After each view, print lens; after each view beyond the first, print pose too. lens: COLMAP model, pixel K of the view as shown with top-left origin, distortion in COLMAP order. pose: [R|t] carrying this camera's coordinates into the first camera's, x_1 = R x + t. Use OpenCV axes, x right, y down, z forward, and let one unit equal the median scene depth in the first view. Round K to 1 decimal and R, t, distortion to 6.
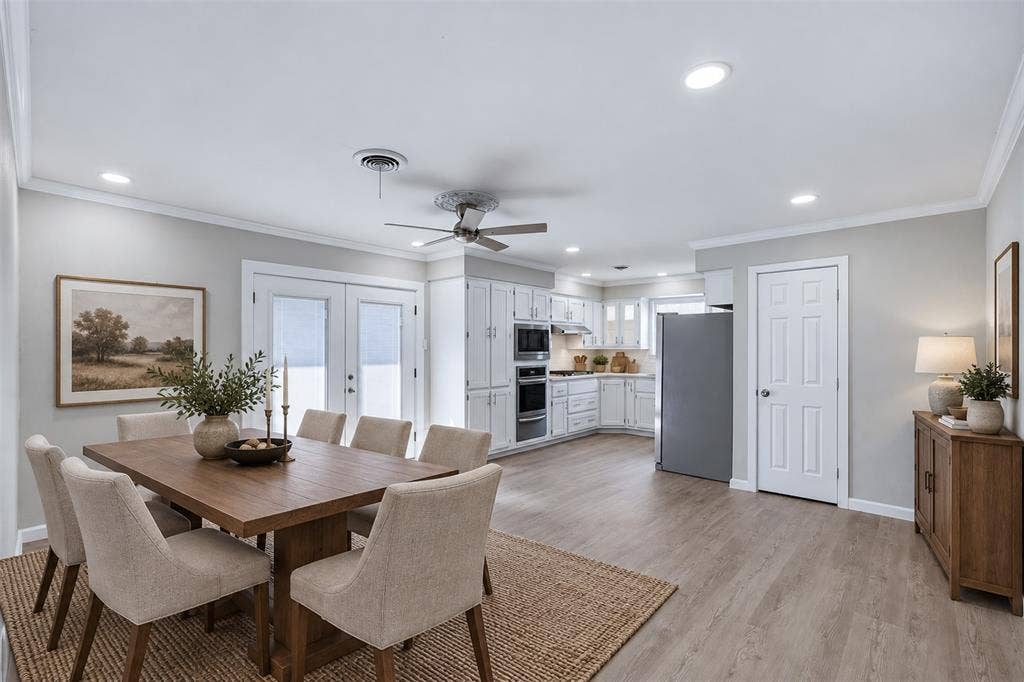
lens RADIAL K [[441.3, 0, 515.9], [0, 441.3, 344.6], [0, 0, 1]] dist [-0.005335, 0.000193]
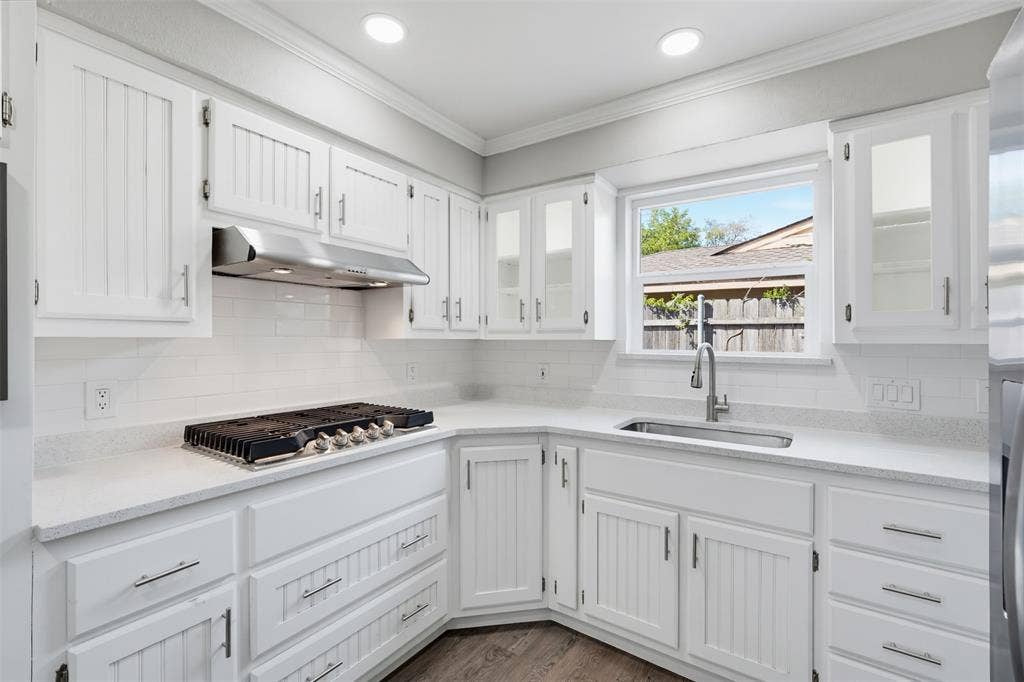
lens RADIAL K [[441.3, 0, 526.0], [0, 441.3, 338.8], [0, 0, 1]] dist [-0.005335, 0.000193]
pose [[0.985851, 0.004305, 0.167570, 0.229964], [-0.004147, 0.999991, -0.001295, 0.012986], [-0.167574, 0.000582, 0.985859, 0.875341]]
